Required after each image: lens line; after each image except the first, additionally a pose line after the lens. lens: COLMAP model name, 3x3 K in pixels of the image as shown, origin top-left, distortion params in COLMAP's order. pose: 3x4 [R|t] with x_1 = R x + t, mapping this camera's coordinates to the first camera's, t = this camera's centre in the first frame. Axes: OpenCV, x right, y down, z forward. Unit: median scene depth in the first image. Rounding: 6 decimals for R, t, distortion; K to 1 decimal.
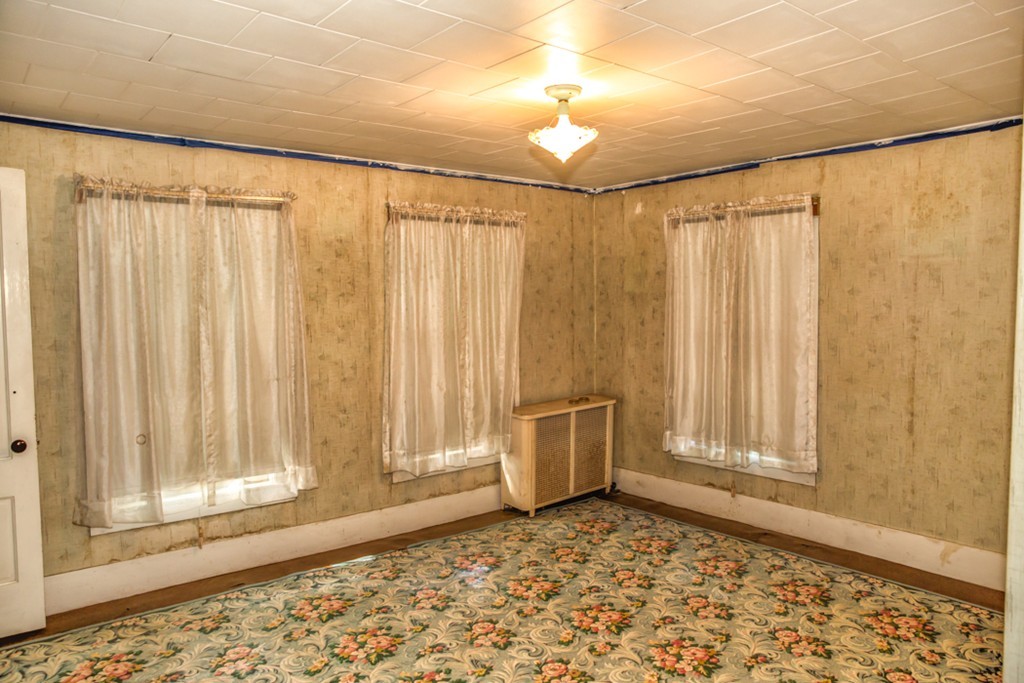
lens RADIAL K [[703.2, 0, 512.0], [0, 703.2, 341.5], [0, 0, 1]] dist [-0.112529, 0.085392]
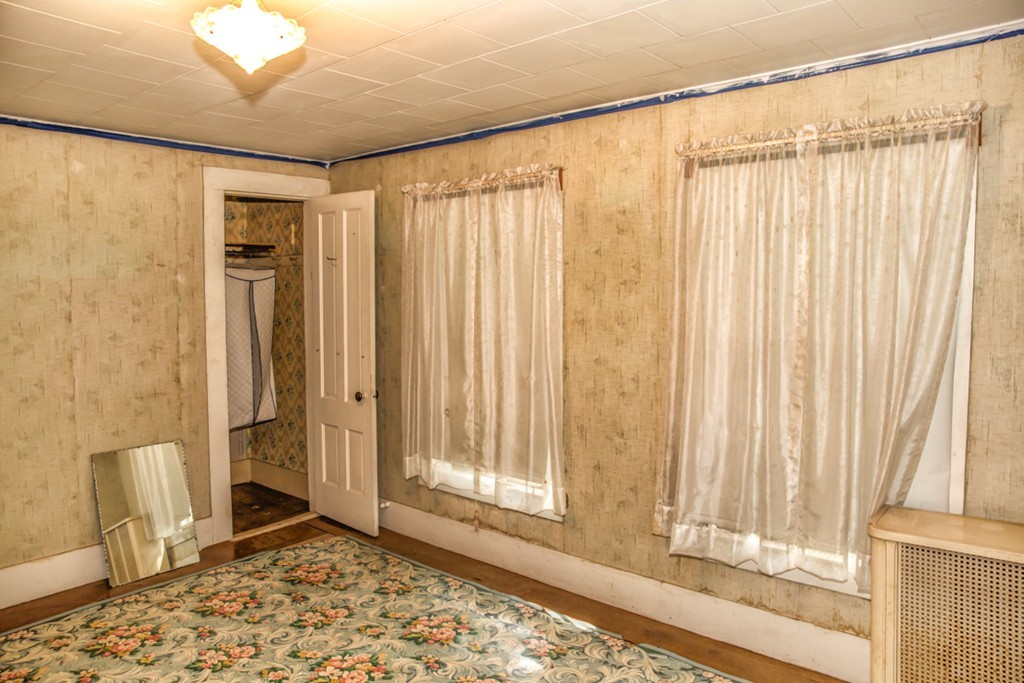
lens RADIAL K [[703.2, 0, 512.0], [0, 703.2, 341.5], [0, 0, 1]] dist [-0.112529, 0.085392]
pose [[0.173142, 0.072196, -0.982247, 0.496548], [-0.060511, 0.996205, 0.062556, -0.043850], [0.983036, 0.048606, 0.176854, 0.755064]]
